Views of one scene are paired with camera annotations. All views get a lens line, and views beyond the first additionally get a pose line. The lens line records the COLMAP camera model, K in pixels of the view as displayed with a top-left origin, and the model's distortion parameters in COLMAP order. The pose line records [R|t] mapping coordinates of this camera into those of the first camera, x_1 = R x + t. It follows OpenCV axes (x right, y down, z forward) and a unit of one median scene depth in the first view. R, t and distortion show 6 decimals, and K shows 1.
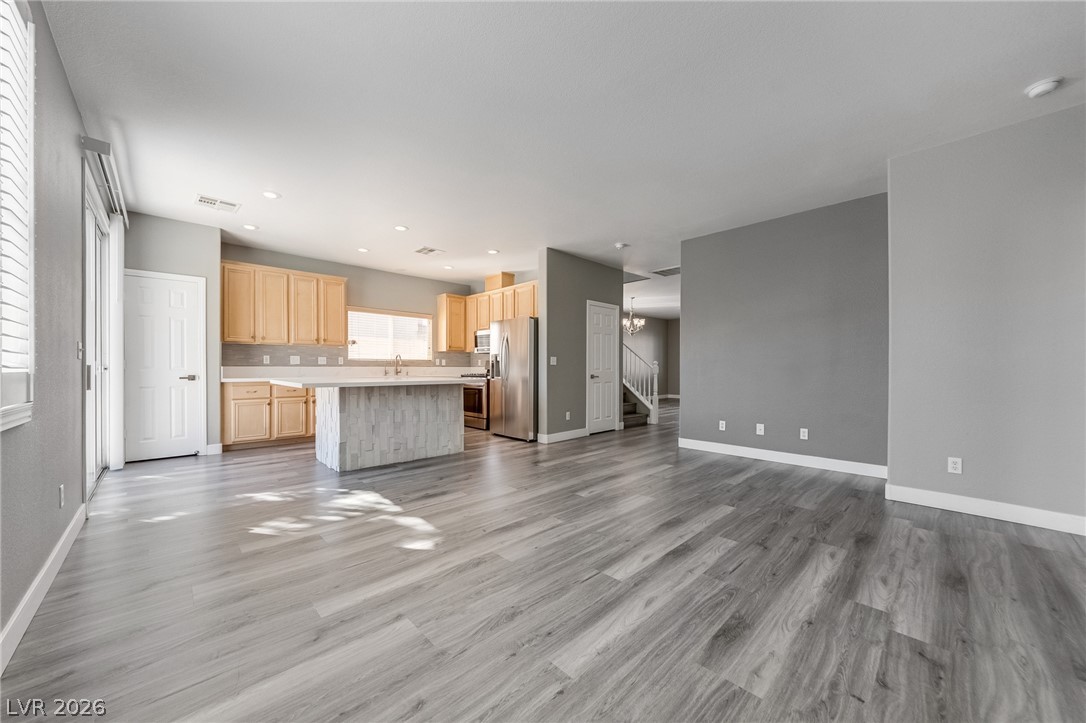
lens RADIAL K [[391.4, 0, 532.9], [0, 391.4, 370.5], [0, 0, 1]] dist [-0.000214, -0.000368]
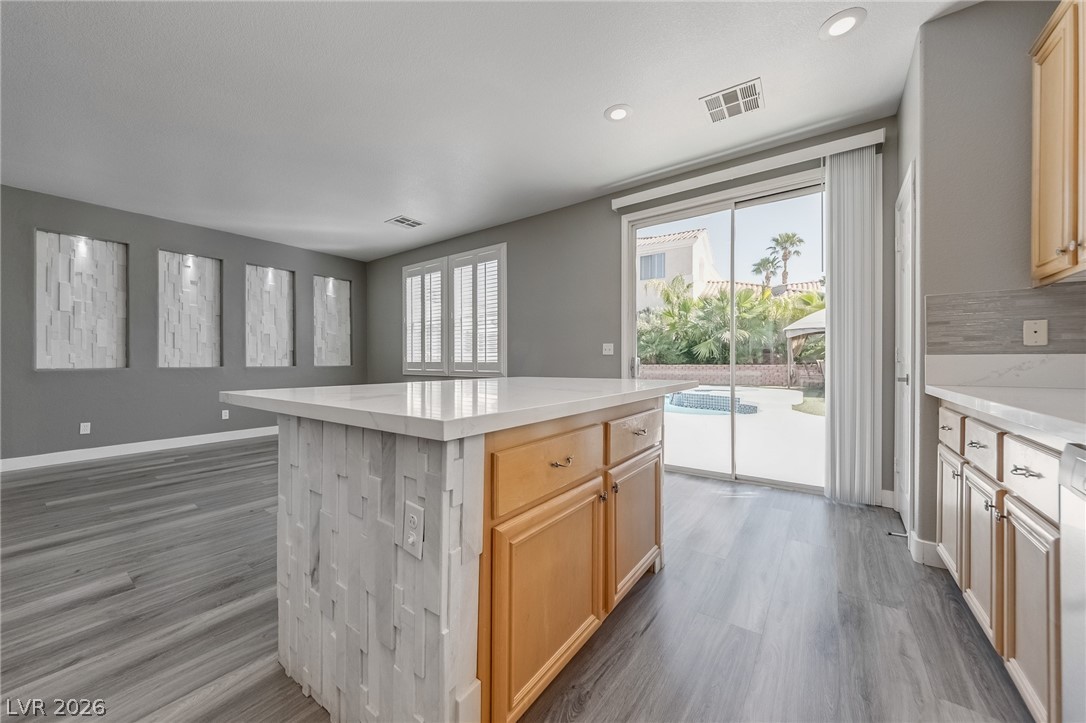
lens RADIAL K [[391.4, 0, 523.9], [0, 391.4, 364.6], [0, 0, 1]] dist [-0.000214, -0.000368]
pose [[-0.986535, 0.002191, -0.163537, -0.318745], [-0.000157, 0.999897, 0.014338, -0.006155], [0.163551, 0.014171, -0.986433, 1.369809]]
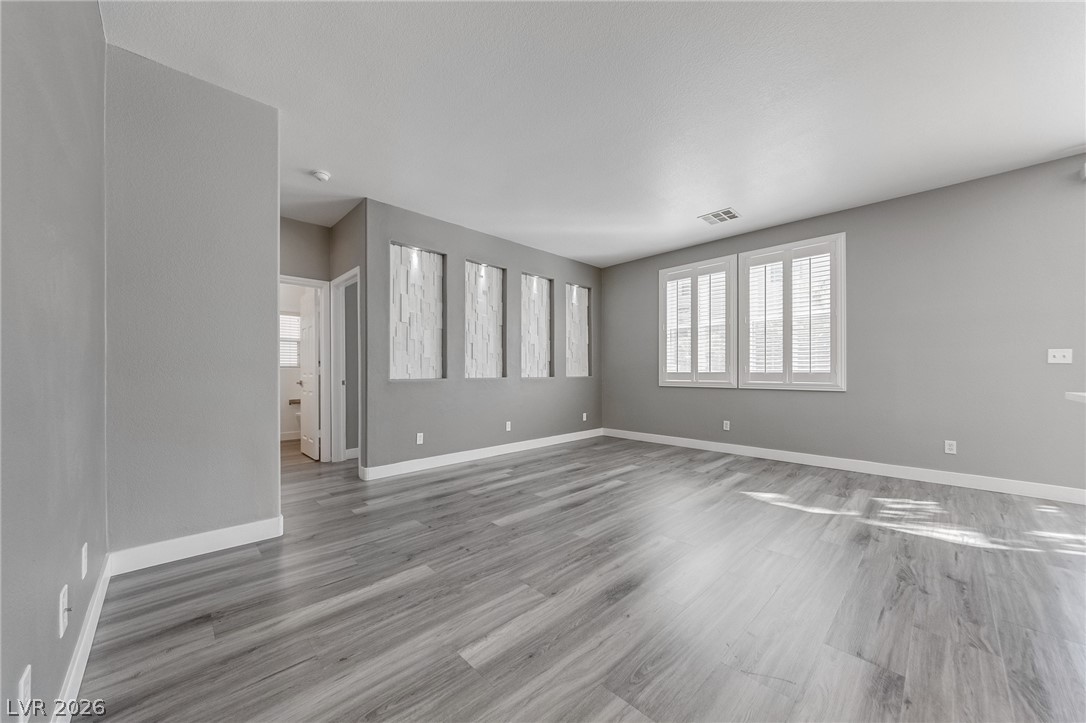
lens RADIAL K [[391.4, 0, 527.1], [0, 391.4, 368.1], [0, 0, 1]] dist [-0.000214, -0.000368]
pose [[-0.999963, 0.001184, 0.008472, 0.269806], [0.001144, 0.999988, -0.004757, -0.005298], [-0.008477, -0.004747, -0.999953, 1.220013]]
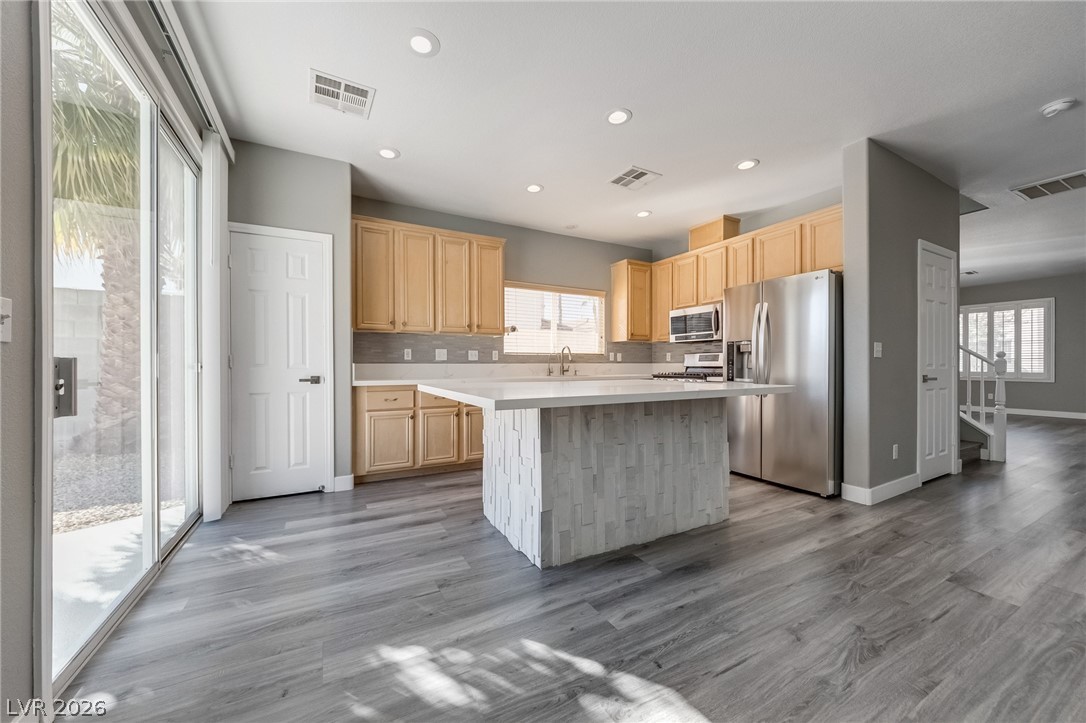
lens RADIAL K [[391.4, 0, 533.6], [0, 391.4, 368.5], [0, 0, 1]] dist [-0.000214, -0.000368]
pose [[0.963810, -0.001817, -0.266584, -0.308298], [0.002374, 0.999996, 0.001768, -0.002007], [0.266580, -0.002337, 0.963810, 0.424907]]
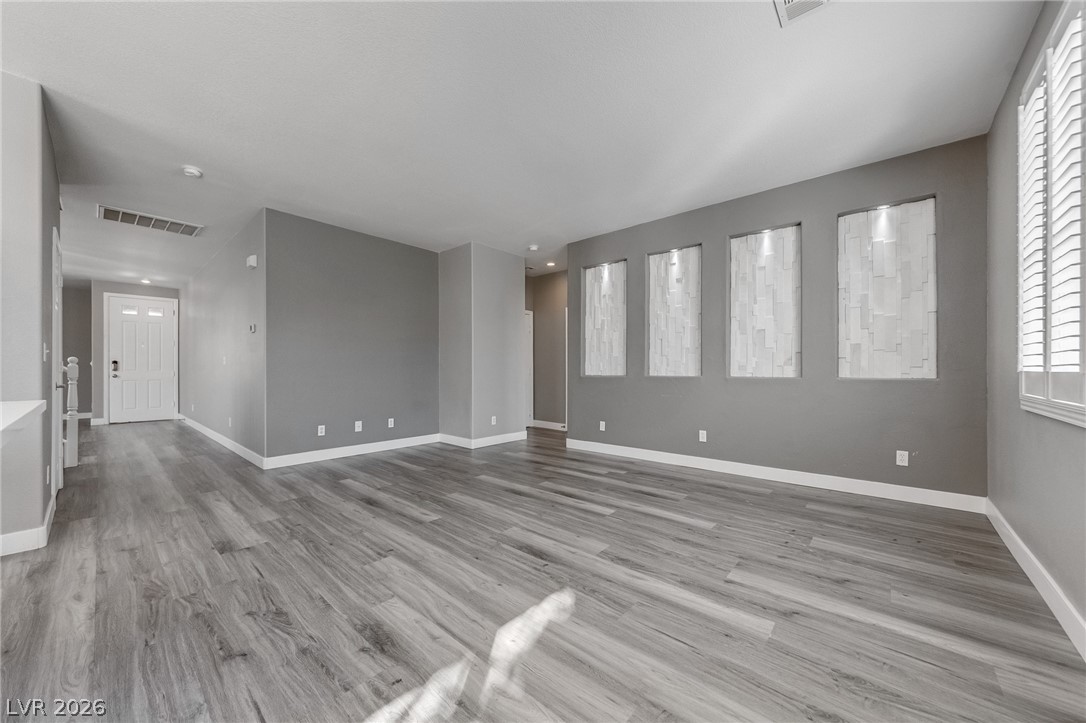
lens RADIAL K [[391.4, 0, 542.4], [0, 391.4, 369.3], [0, 0, 1]] dist [-0.000214, -0.000368]
pose [[-0.090360, -0.000056, 0.995909, -0.512321], [0.005857, 0.999983, 0.000588, -0.002833], [-0.995892, 0.005886, -0.090358, 0.582754]]
